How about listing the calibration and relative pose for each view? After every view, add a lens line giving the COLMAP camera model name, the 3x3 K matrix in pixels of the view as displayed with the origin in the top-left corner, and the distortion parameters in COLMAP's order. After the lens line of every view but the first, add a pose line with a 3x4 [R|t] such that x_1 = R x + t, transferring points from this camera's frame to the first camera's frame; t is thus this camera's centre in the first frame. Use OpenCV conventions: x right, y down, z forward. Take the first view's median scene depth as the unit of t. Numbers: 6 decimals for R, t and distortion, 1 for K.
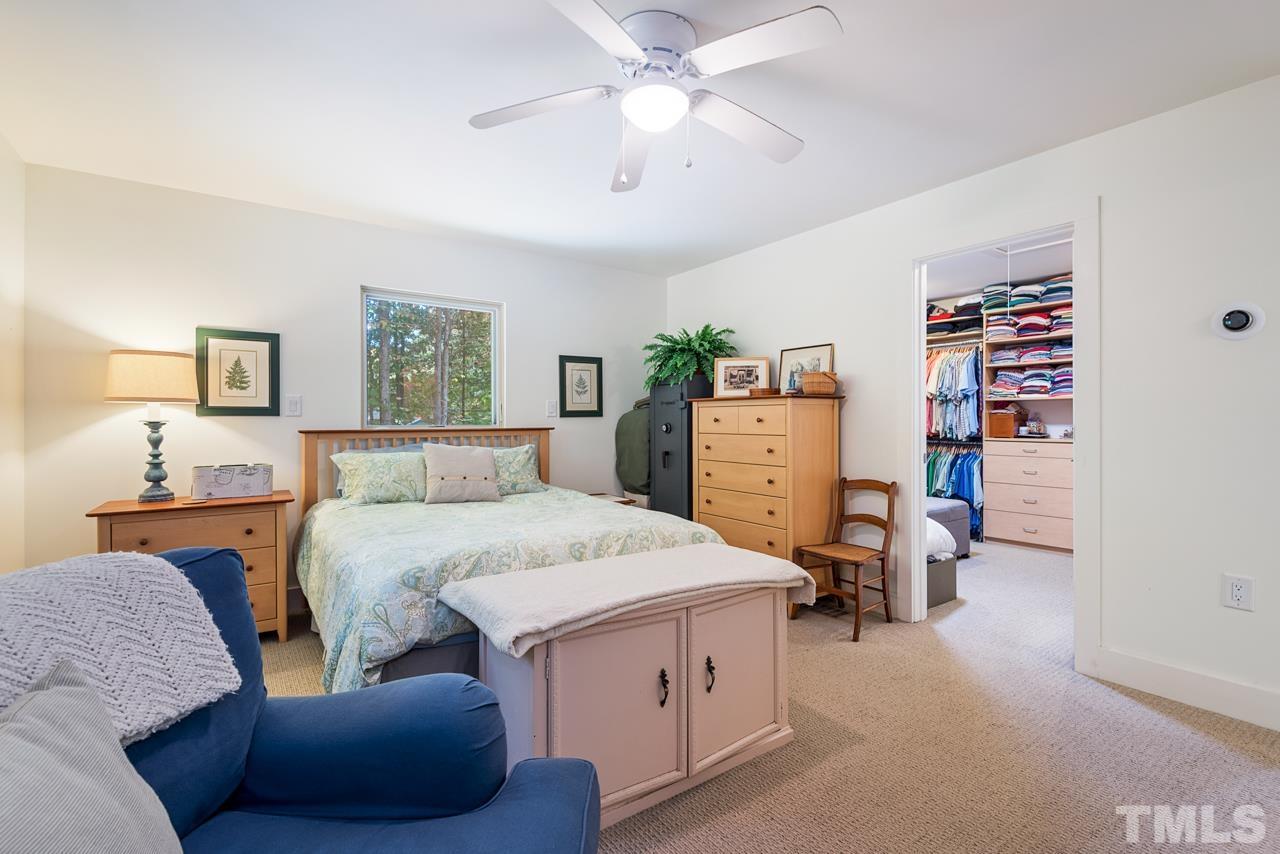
lens RADIAL K [[580.9, 0, 646.9], [0, 580.9, 424.7], [0, 0, 1]] dist [0.030641, -0.024776]
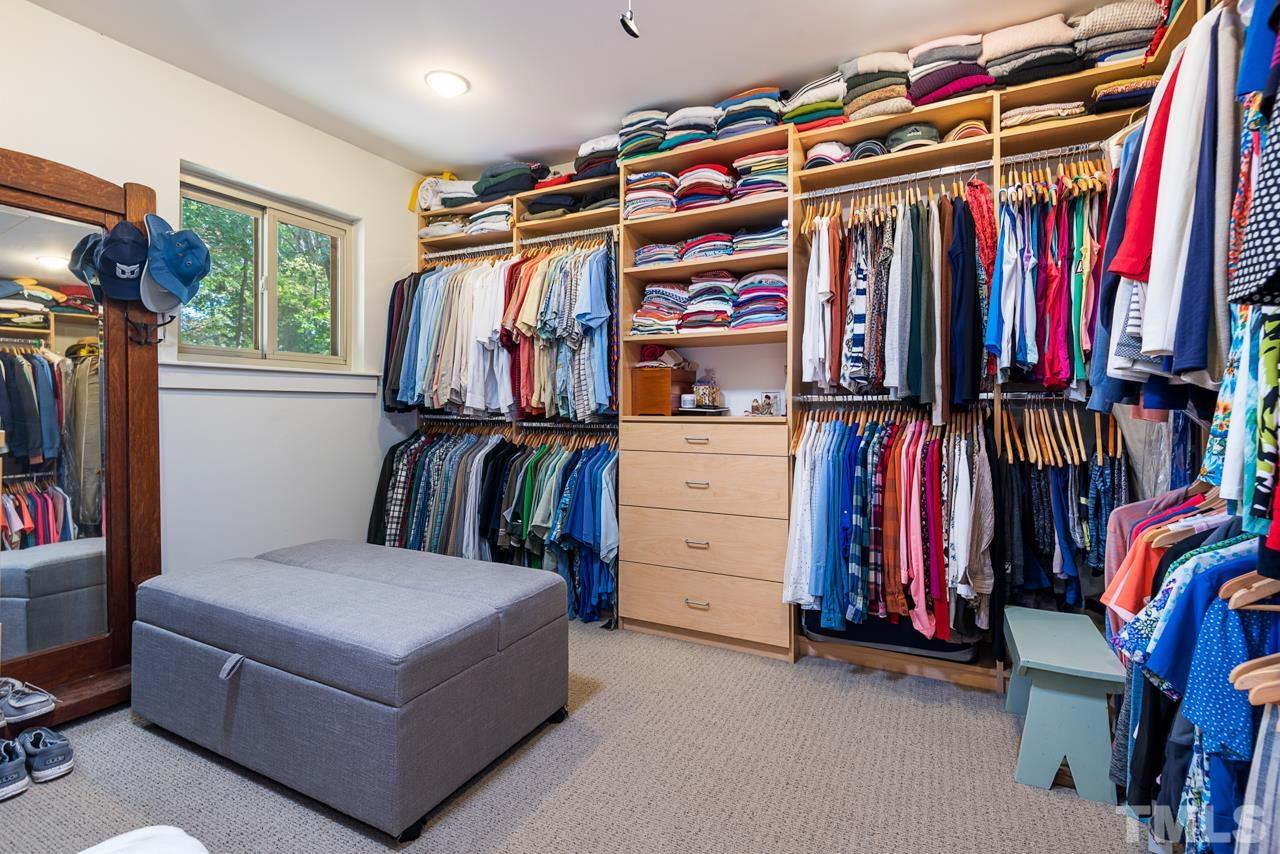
lens RADIAL K [[580.9, 0, 646.9], [0, 580.9, 424.7], [0, 0, 1]] dist [0.030641, -0.024776]
pose [[0.884299, -0.013259, 0.466732, 0.364809], [0.002660, 0.999724, 0.023362, 0.018592], [-0.466913, -0.019417, 0.884090, 0.553130]]
